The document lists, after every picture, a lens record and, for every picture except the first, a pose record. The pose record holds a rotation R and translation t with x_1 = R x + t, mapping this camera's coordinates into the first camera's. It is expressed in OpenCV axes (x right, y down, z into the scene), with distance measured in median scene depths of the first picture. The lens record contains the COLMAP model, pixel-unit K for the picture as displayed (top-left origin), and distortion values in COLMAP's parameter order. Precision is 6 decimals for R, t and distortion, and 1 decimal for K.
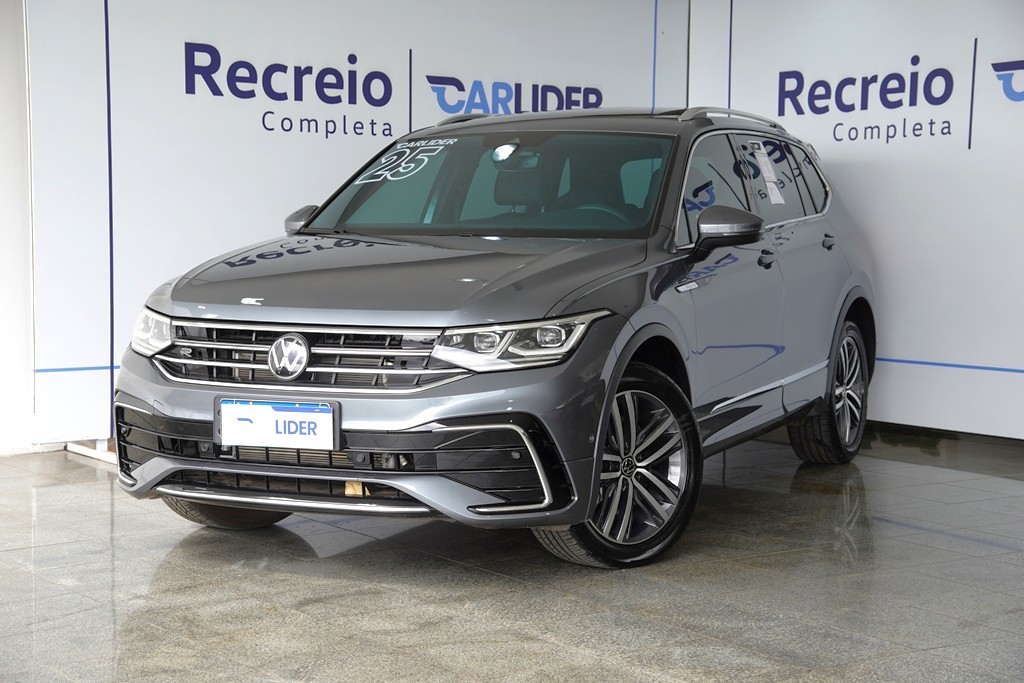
lens RADIAL K [[1465.0, 0, 512.0], [0, 1465.0, 341.5], [0, 0, 1]] dist [0.176372, 0.110967]
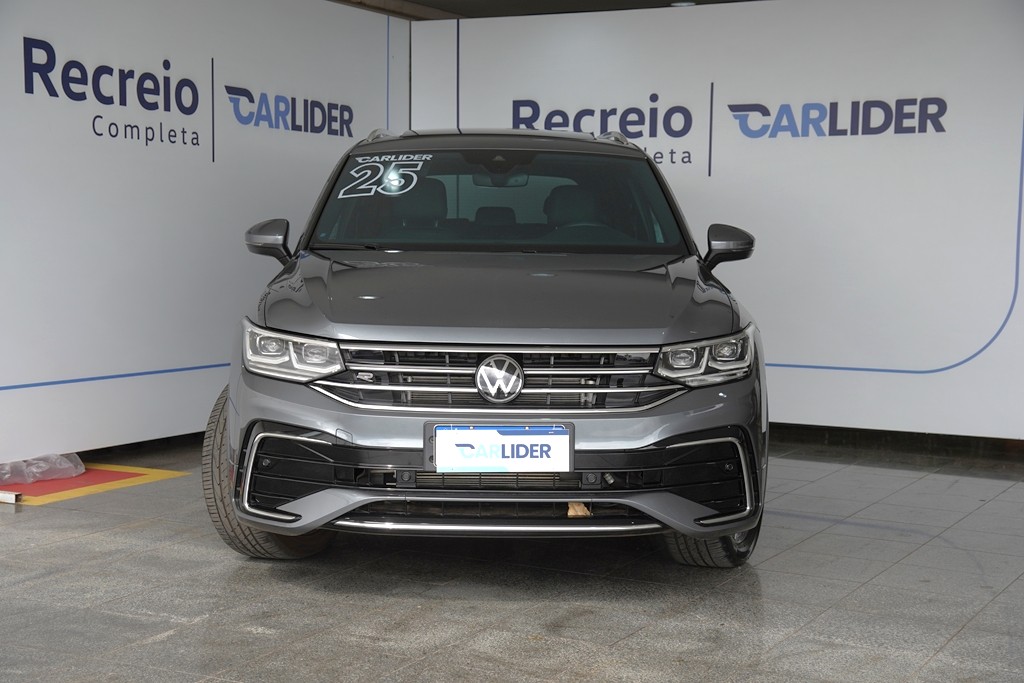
lens RADIAL K [[1334.9, 0, 512.0], [0, 1334.9, 341.5], [0, 0, 1]] dist [0.132380, 0.085415]
pose [[0.921025, -0.024525, 0.388731, -0.273758], [0.023720, 0.999695, 0.006869, -0.011289], [-0.388781, 0.002895, 0.921326, 0.101960]]
